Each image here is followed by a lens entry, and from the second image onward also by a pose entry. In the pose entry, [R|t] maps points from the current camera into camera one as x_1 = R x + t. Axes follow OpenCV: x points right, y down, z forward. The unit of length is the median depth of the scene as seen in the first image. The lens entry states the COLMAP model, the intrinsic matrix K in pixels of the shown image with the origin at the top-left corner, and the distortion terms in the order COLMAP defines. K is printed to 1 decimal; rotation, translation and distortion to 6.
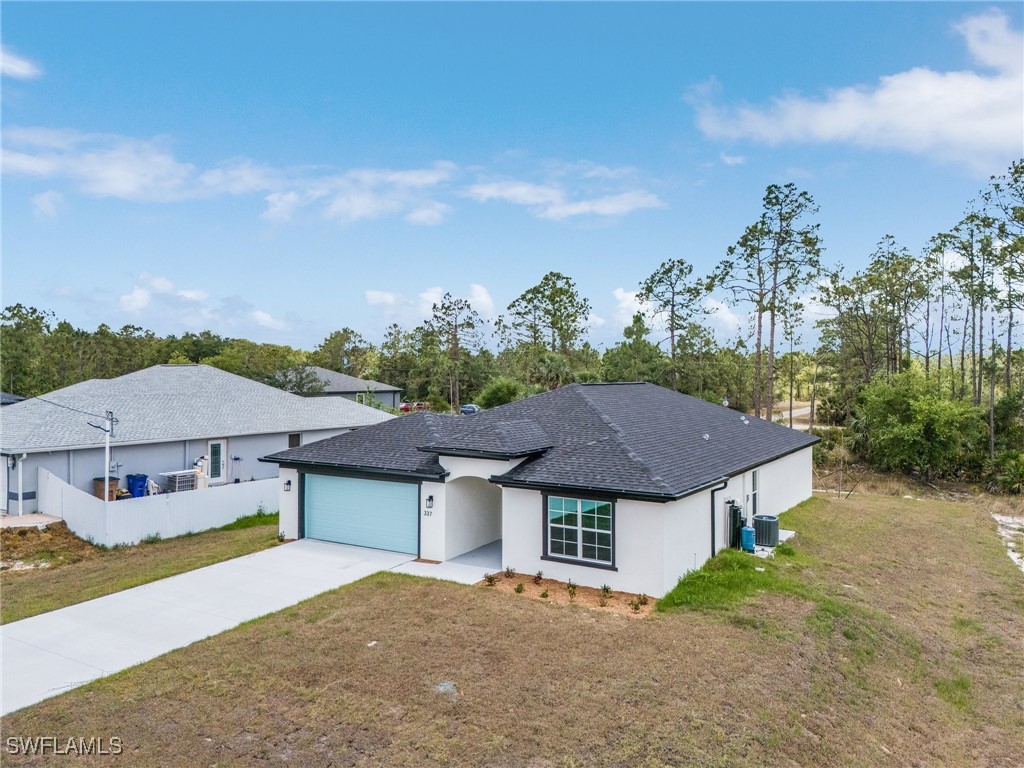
lens RADIAL K [[723.4, 0, 512.0], [0, 723.4, 384.0], [0, 0, 1]] dist [0.030555, -0.000213]
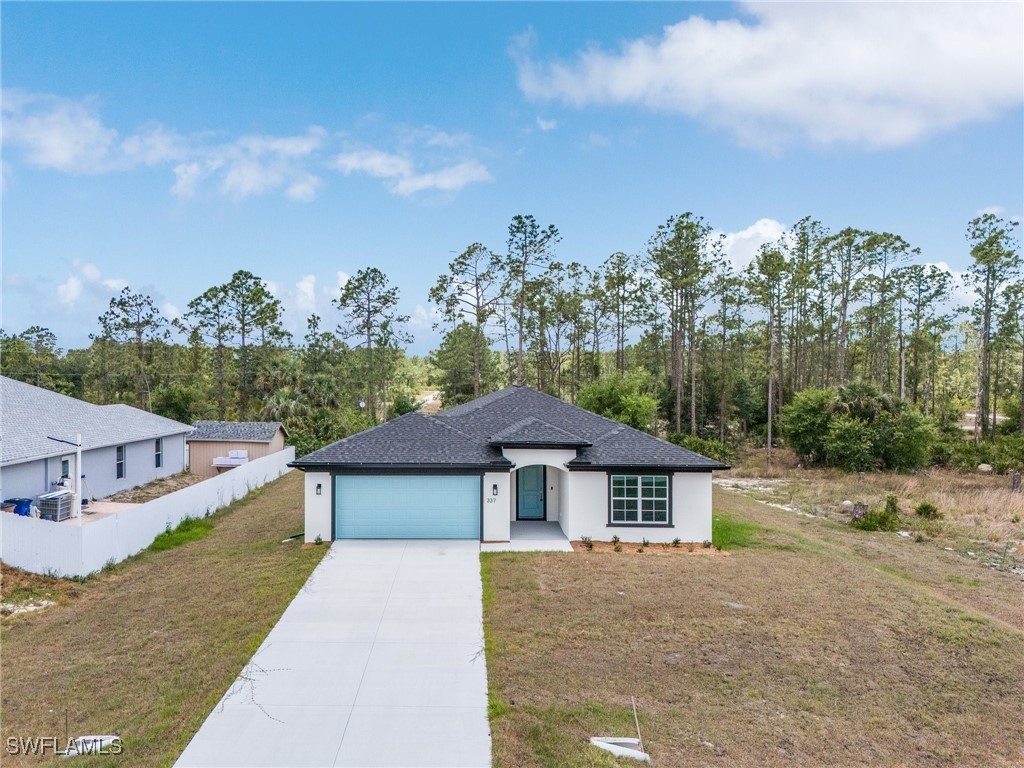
lens RADIAL K [[723.4, 0, 512.0], [0, 723.4, 384.0], [0, 0, 1]] dist [0.030555, -0.000213]
pose [[0.879573, -0.008957, 0.475679, -0.485089], [0.012619, 0.999910, -0.004507, 0.009418], [-0.475596, 0.009967, 0.879608, 0.018997]]
